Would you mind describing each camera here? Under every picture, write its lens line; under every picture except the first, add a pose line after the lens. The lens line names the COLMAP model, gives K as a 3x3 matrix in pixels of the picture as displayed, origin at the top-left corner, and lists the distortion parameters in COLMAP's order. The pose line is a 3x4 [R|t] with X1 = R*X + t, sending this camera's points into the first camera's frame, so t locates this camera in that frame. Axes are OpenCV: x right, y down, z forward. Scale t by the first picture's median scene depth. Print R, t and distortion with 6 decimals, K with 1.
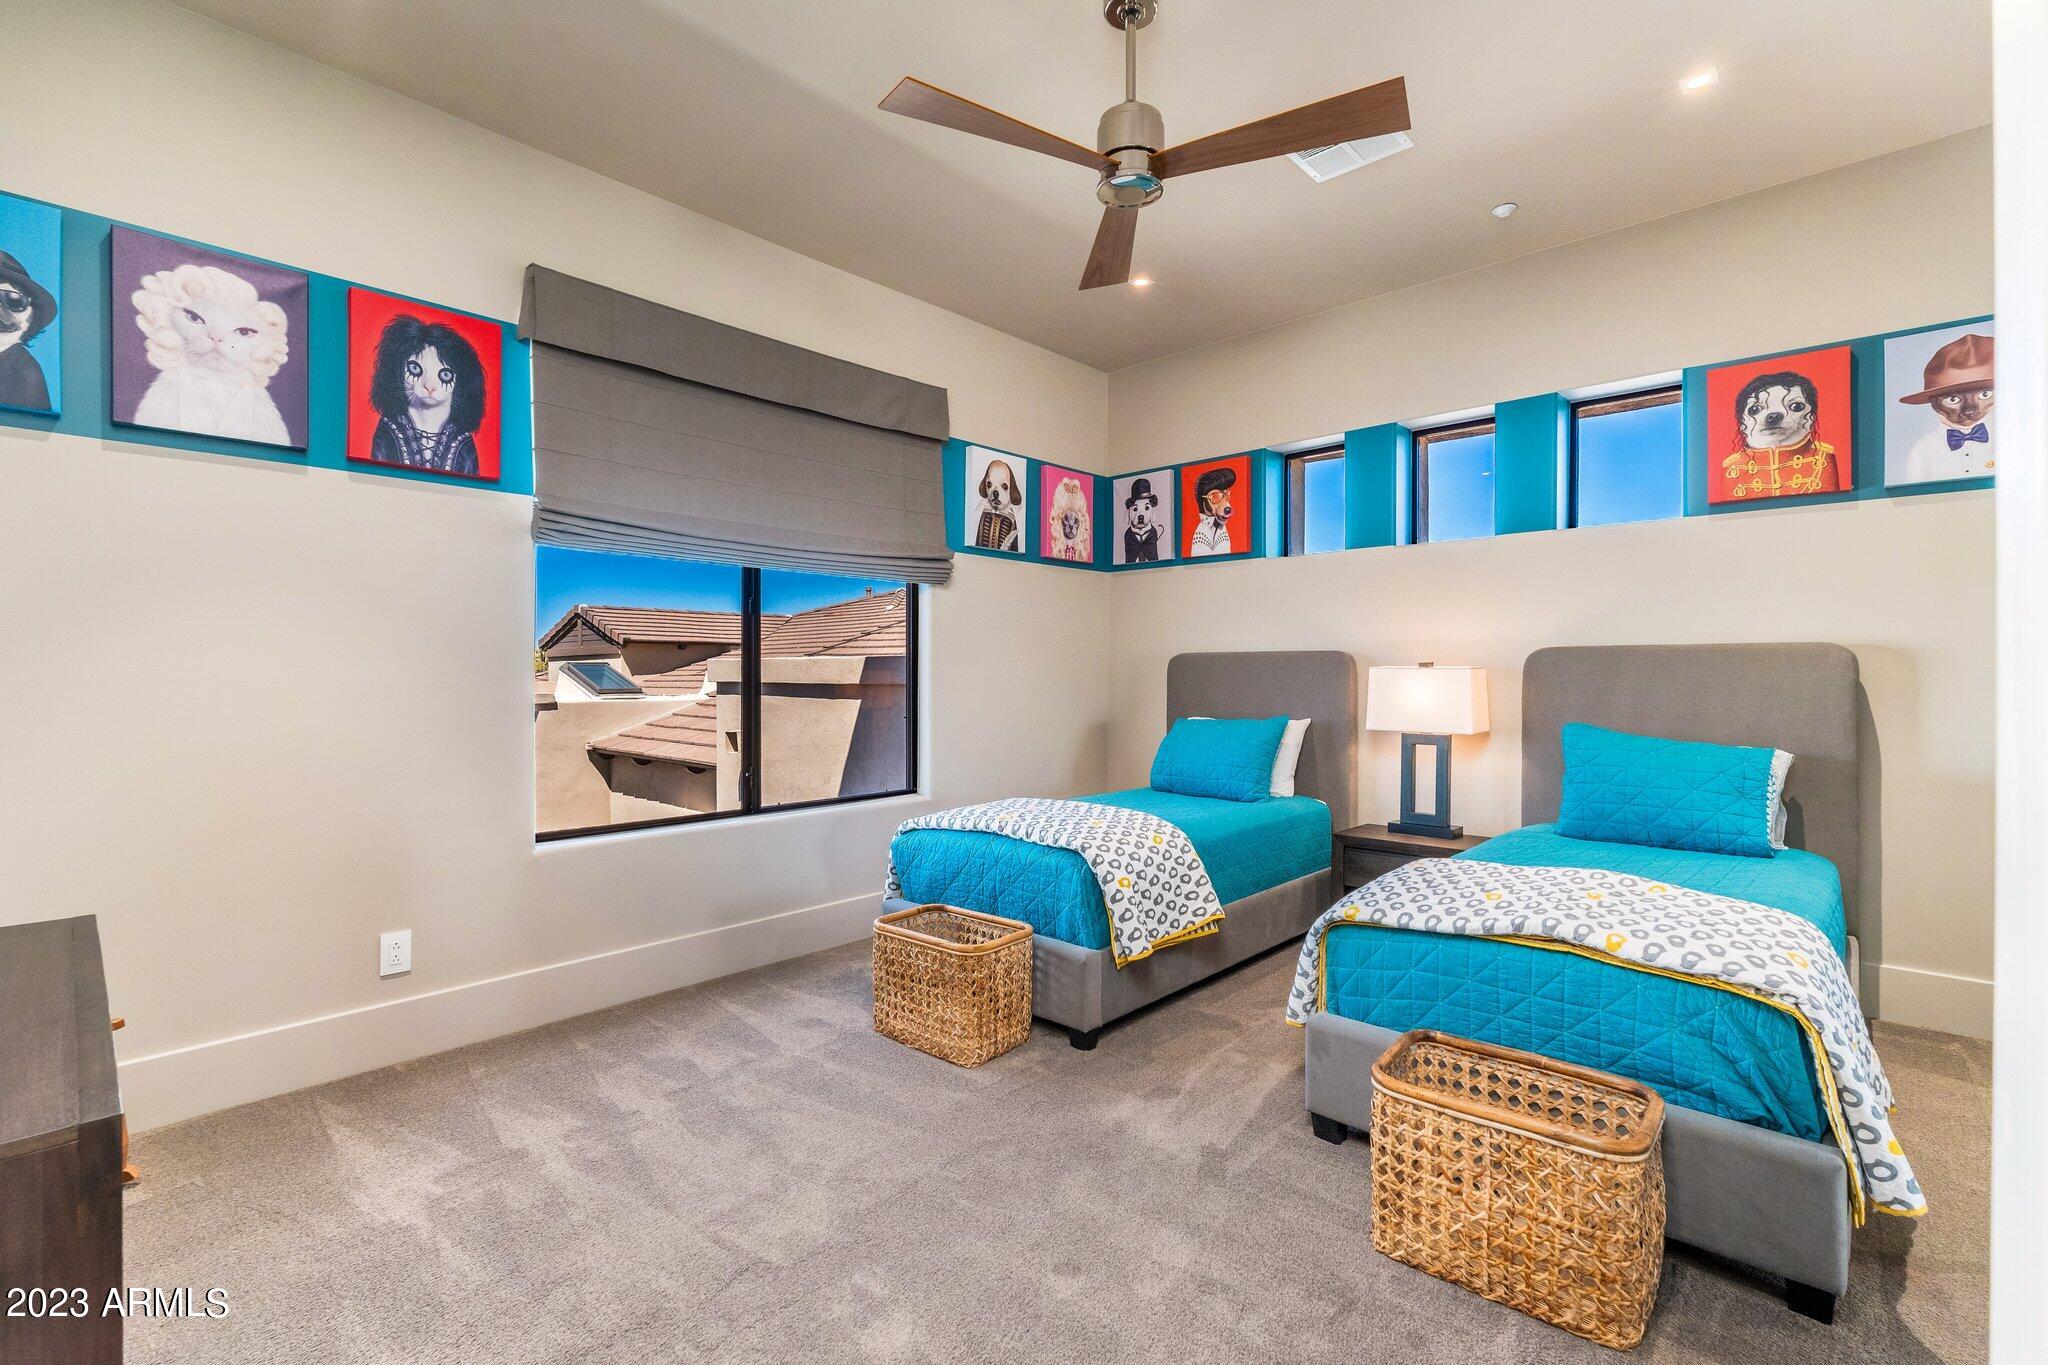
lens RADIAL K [[898.1, 0, 1023.3], [0, 898.1, 676.9], [0, 0, 1]] dist [-0.000749, -0.000065]
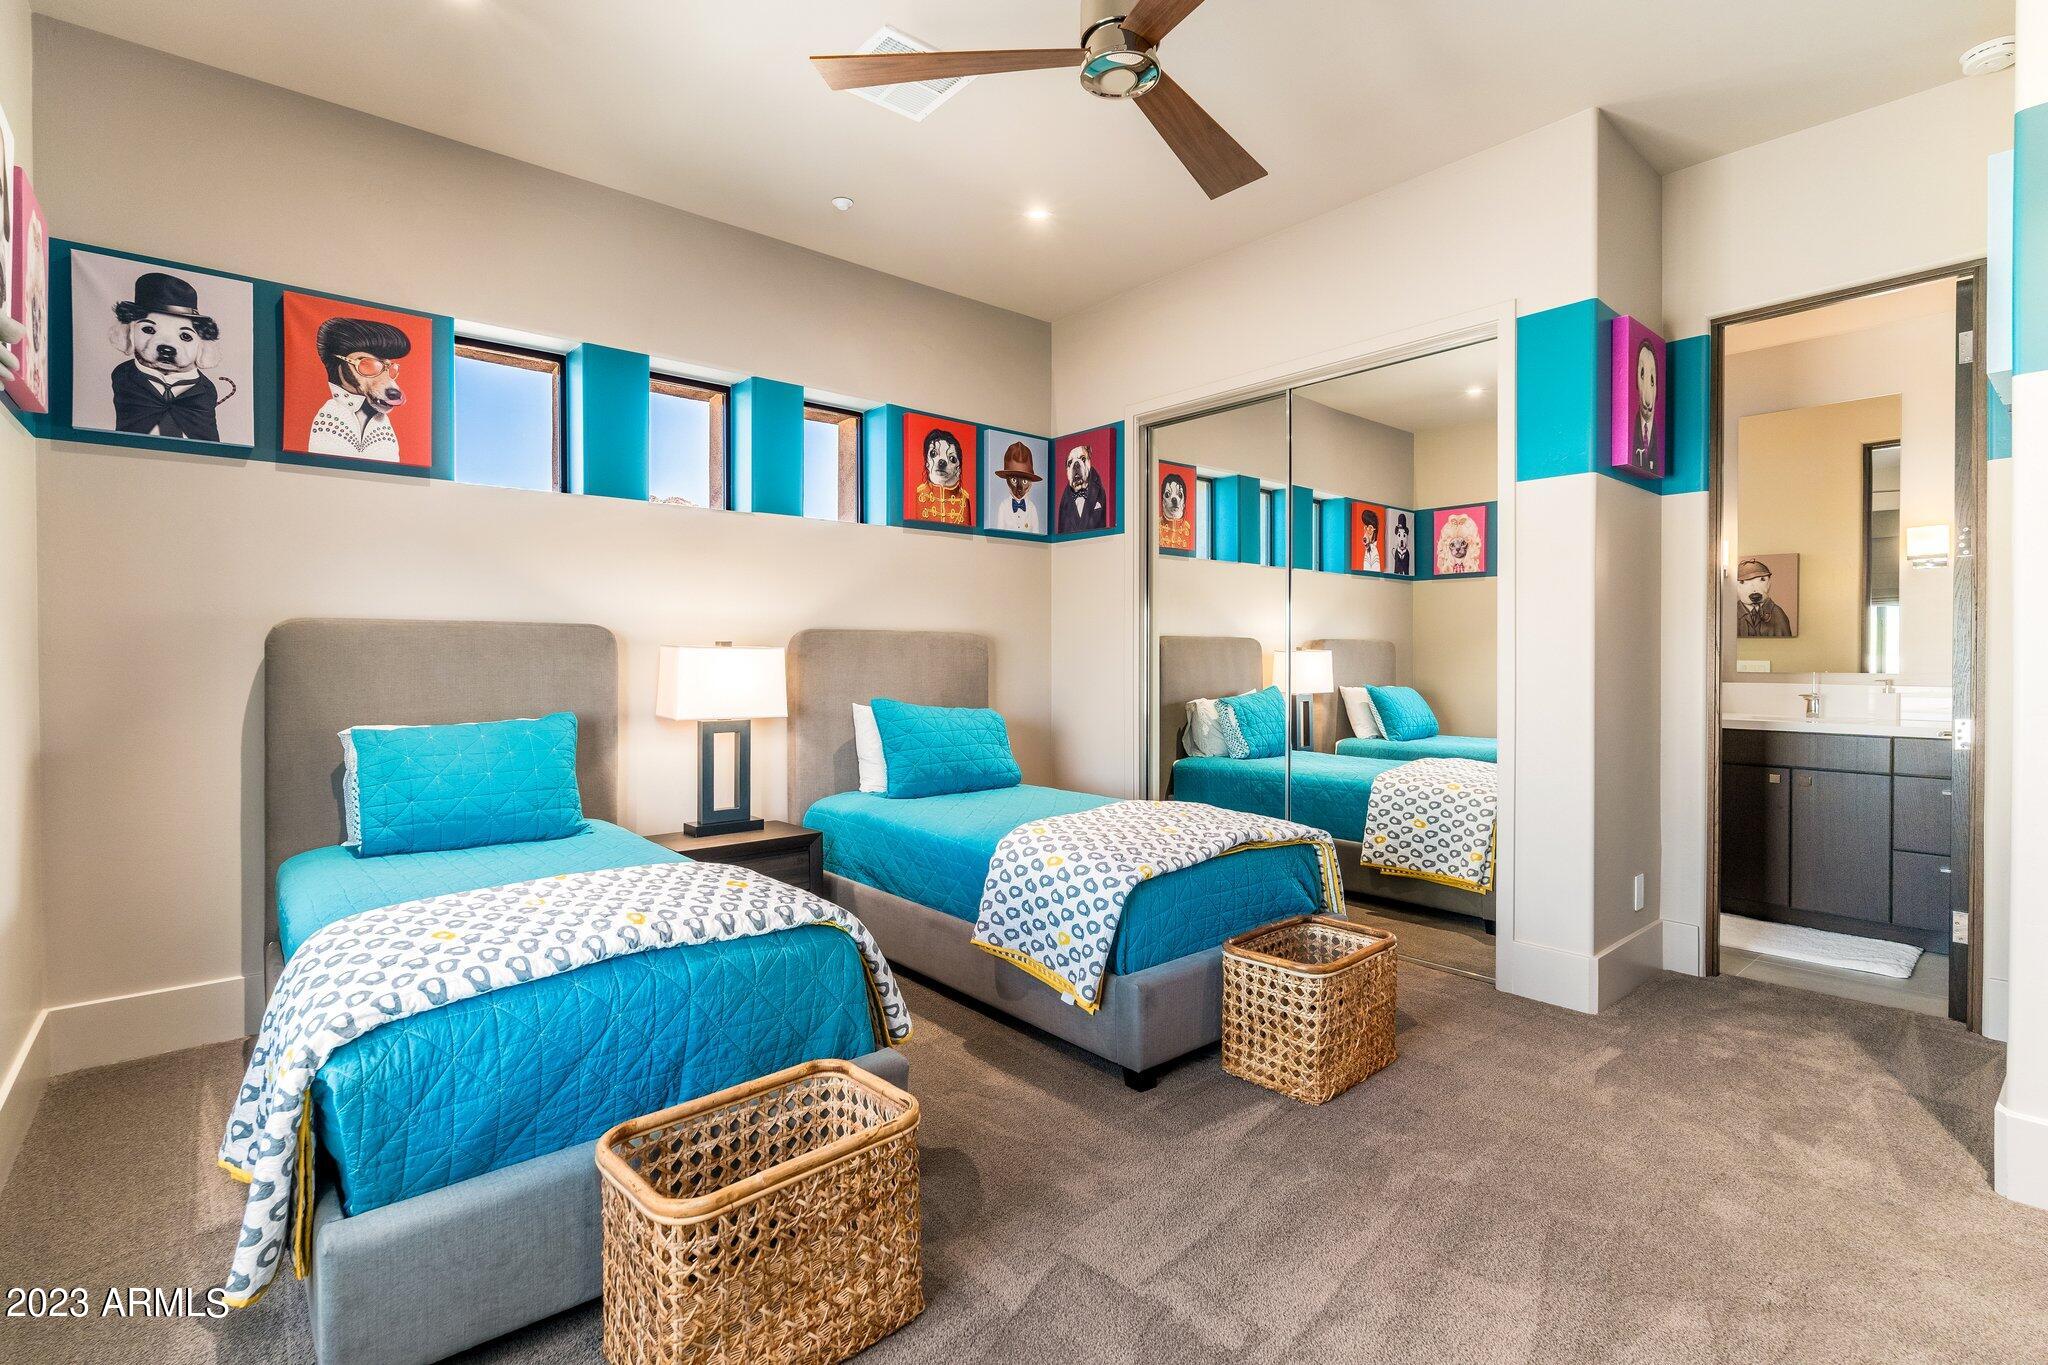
lens RADIAL K [[992.2, 0, 1028.1], [0, 992.2, 672.4], [0, 0, 1]] dist [-0.001849, -0.000639]
pose [[0.096753, -0.024529, 0.995006, -0.427935], [-0.004872, 0.999673, 0.025118, -0.009698], [-0.995297, -0.007278, 0.096602, 0.491323]]
